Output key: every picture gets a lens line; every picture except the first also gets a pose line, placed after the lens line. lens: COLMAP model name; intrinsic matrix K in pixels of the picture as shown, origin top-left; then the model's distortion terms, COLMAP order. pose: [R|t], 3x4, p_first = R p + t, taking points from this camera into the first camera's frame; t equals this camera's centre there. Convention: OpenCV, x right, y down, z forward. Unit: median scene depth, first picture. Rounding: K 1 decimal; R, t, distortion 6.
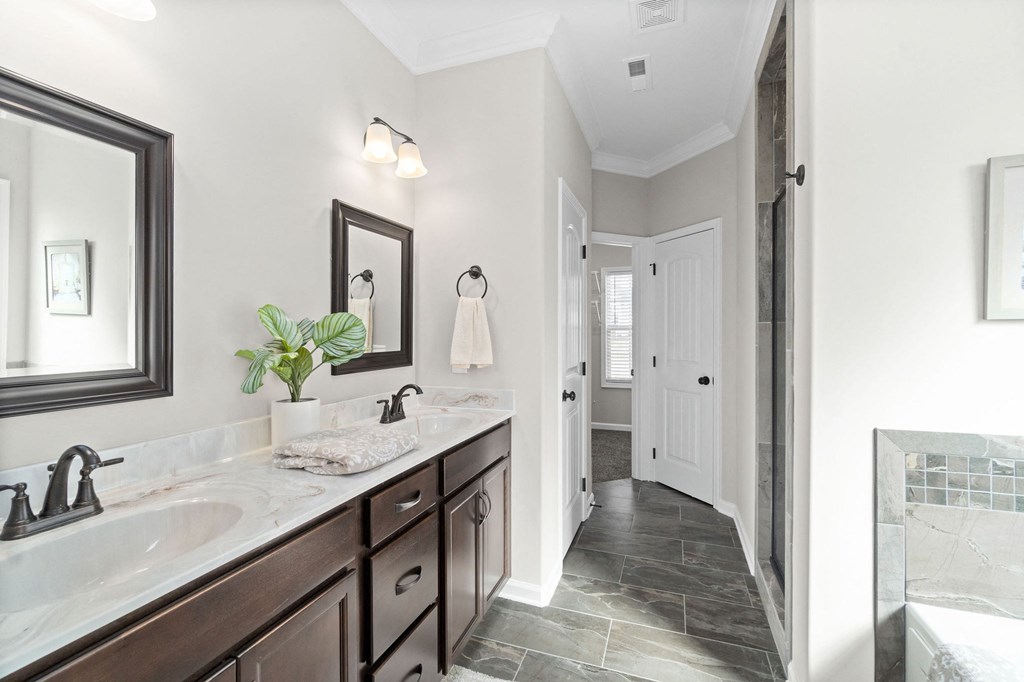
lens RADIAL K [[446.7, 0, 509.4], [0, 446.7, 334.2], [0, 0, 1]] dist [0.000994, 0.000730]
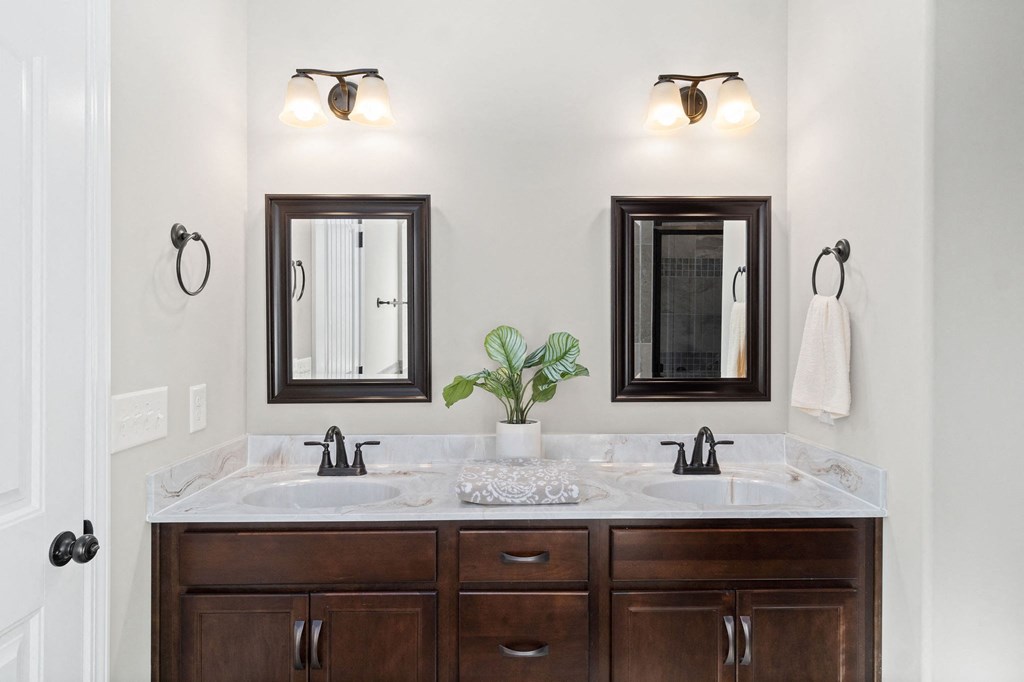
lens RADIAL K [[574.9, 0, 507.9], [0, 574.9, 341.8], [0, 0, 1]] dist [-0.015047, 0.000104]
pose [[0.375734, 0.011780, -0.926653, 0.737788], [-0.008394, 0.999921, 0.009308, -0.043767], [0.926689, 0.004281, 0.375804, 0.535723]]
